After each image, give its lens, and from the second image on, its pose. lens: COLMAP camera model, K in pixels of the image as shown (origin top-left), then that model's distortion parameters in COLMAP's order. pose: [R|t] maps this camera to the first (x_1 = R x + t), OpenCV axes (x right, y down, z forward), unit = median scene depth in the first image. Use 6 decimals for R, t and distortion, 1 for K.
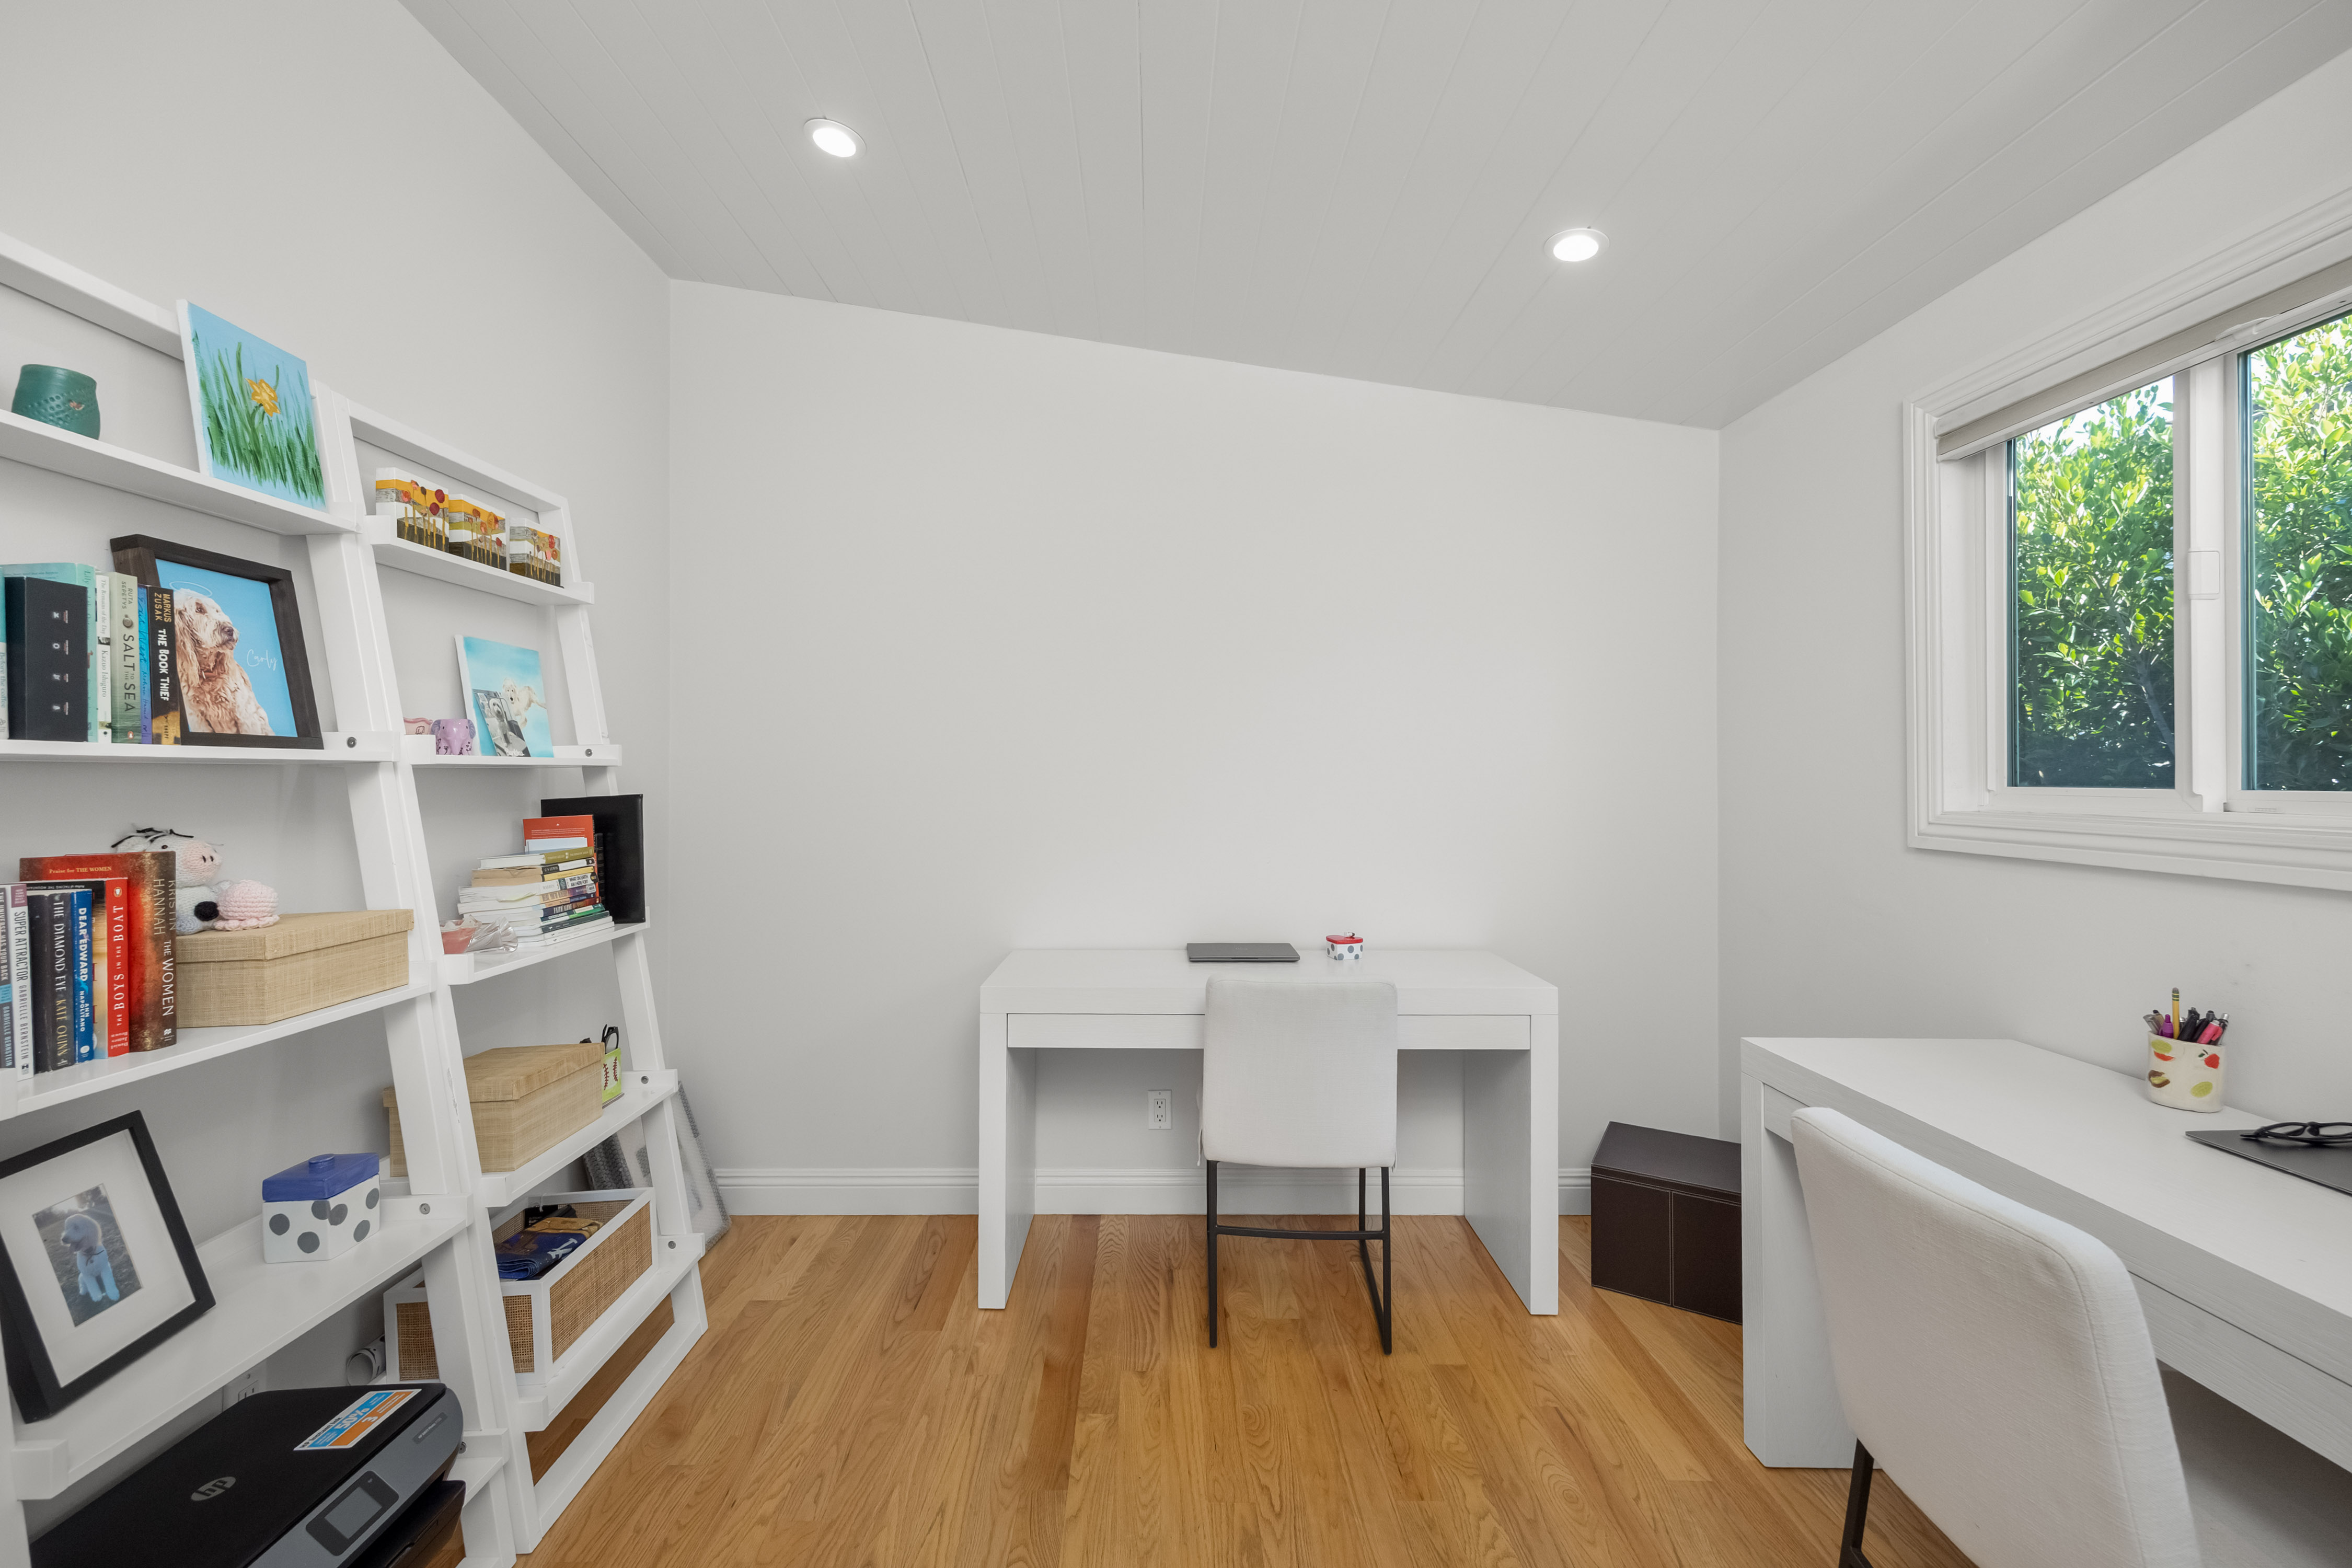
lens RADIAL K [[976.0, 0, 1171.5], [0, 976.0, 771.8], [0, 0, 1]] dist [0.008252, 0.000724]
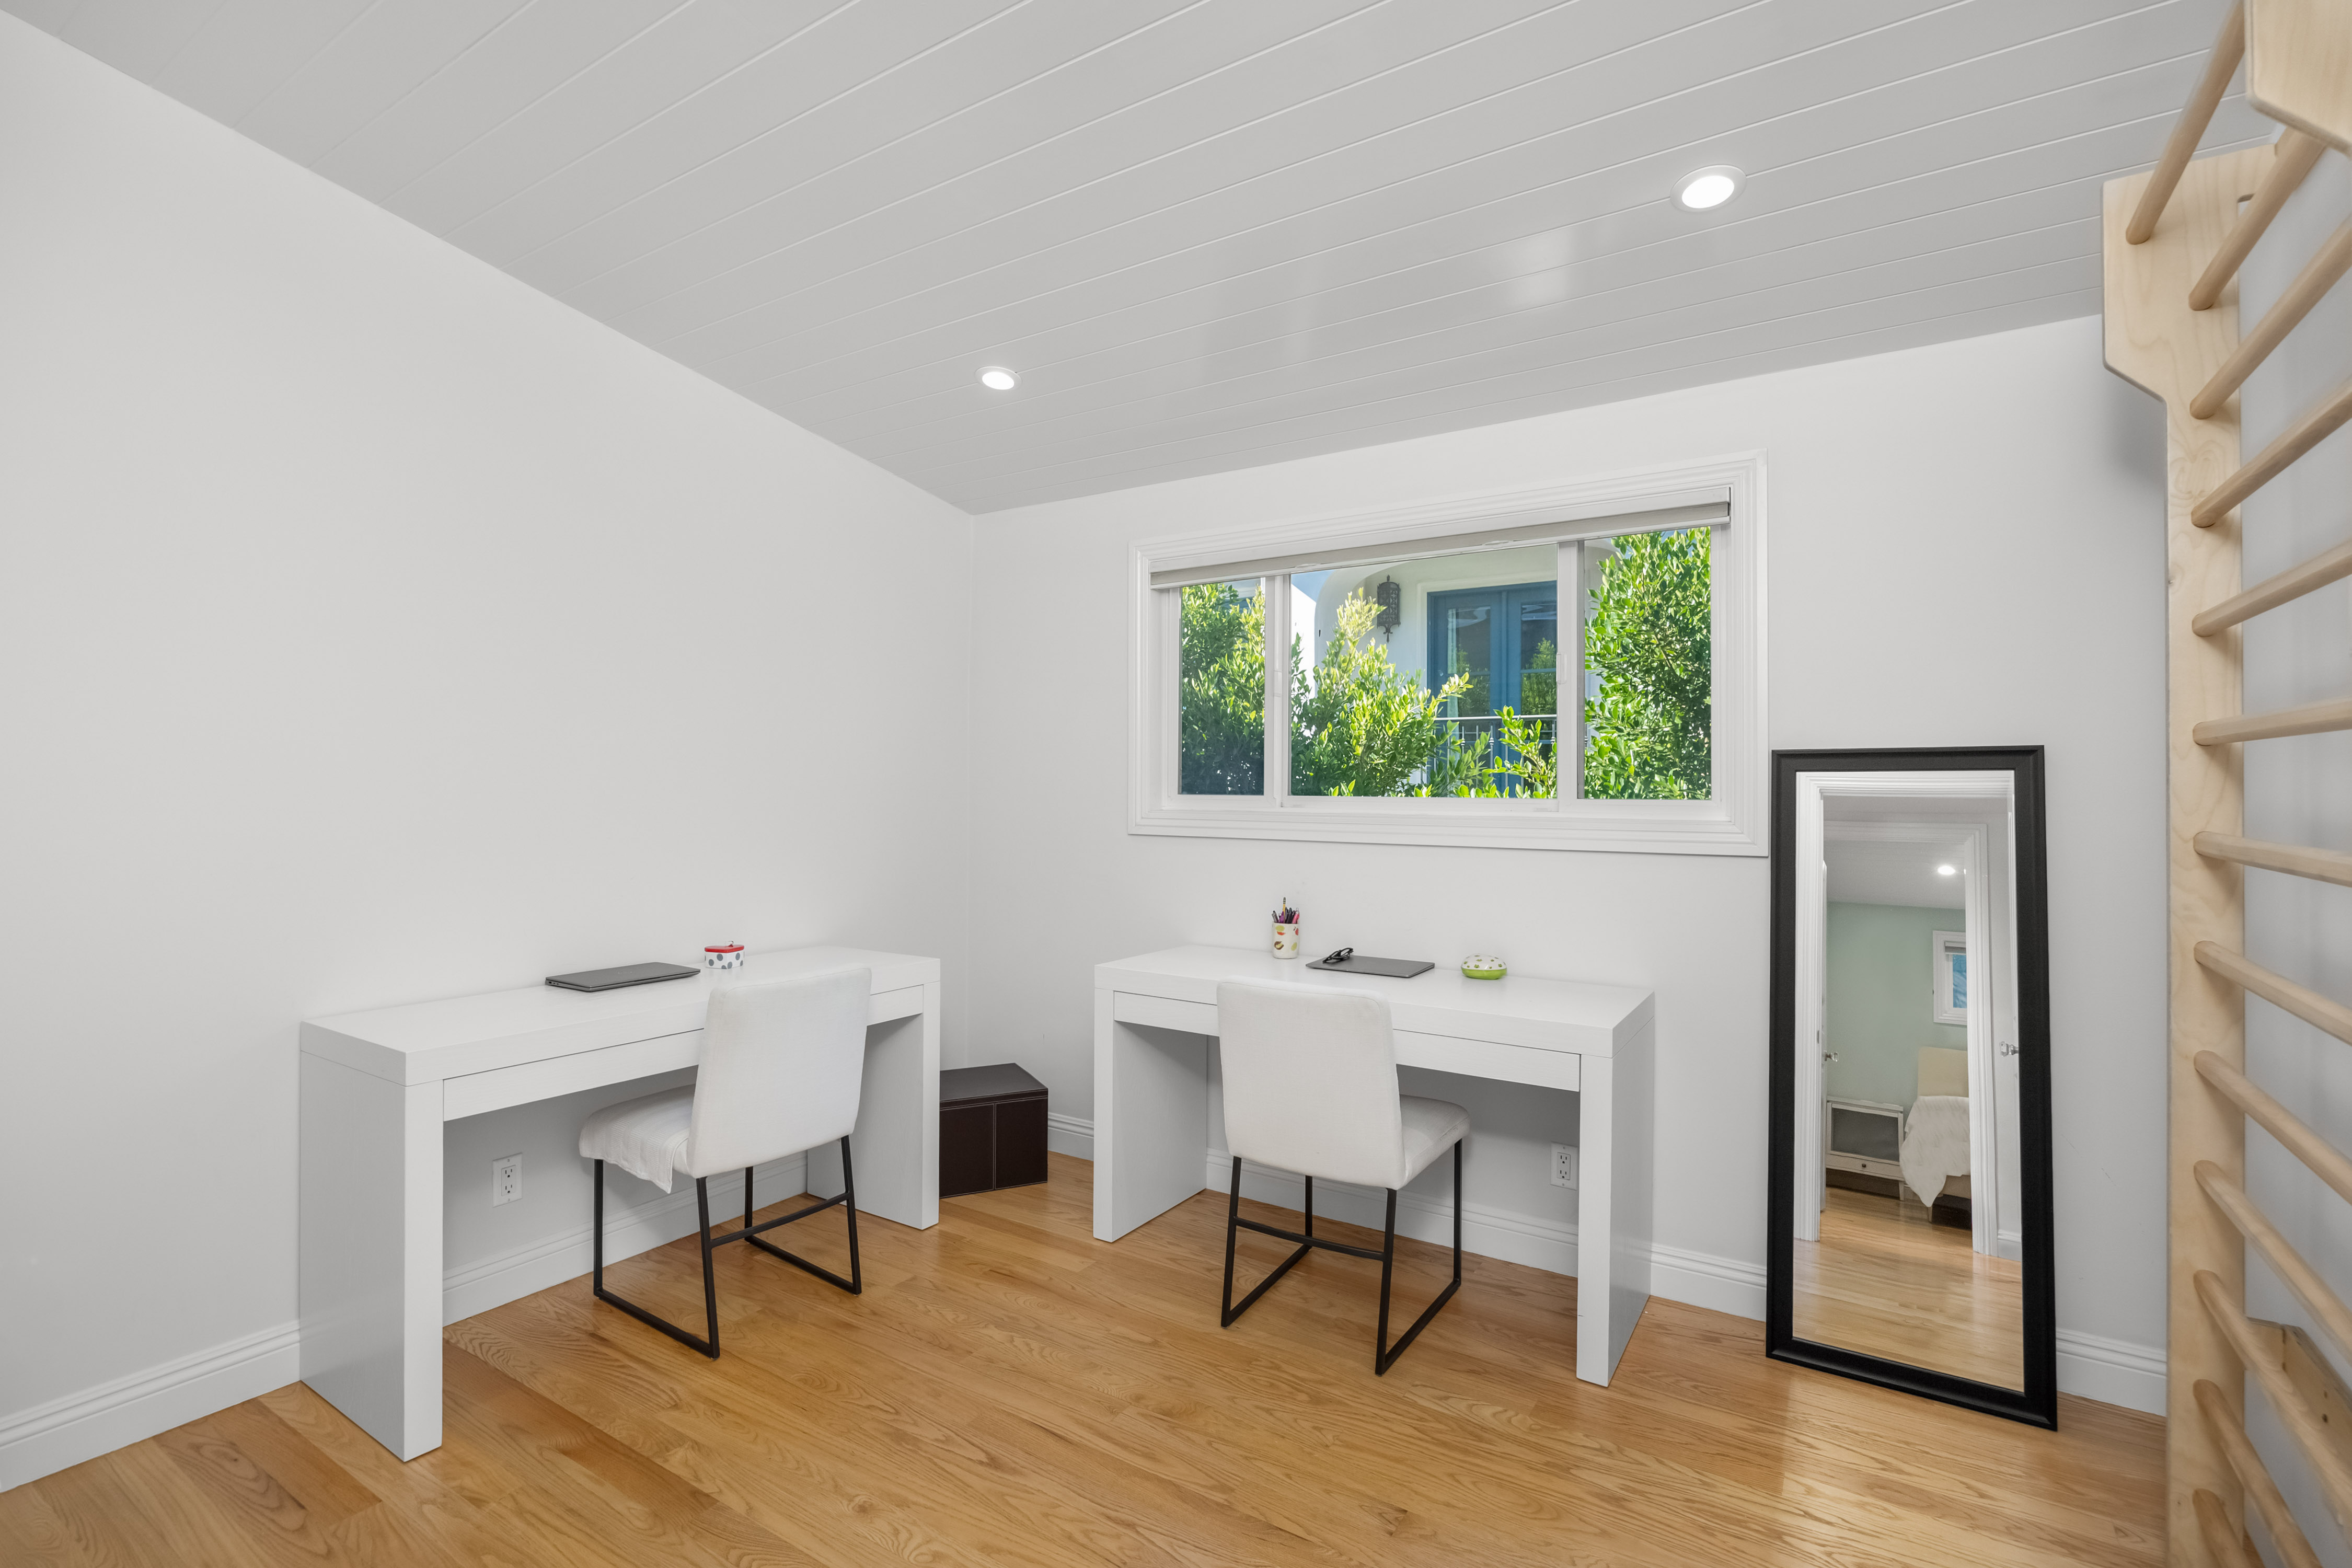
lens RADIAL K [[1085.2, 0, 1171.9], [0, 1085.2, 788.1], [0, 0, 1]] dist [0.019853, 0.000197]
pose [[0.544802, 0.004680, 0.838552, -0.674493], [-0.010126, 0.999948, 0.000998, 0.002194], [-0.838504, -0.009034, 0.544821, 0.012006]]
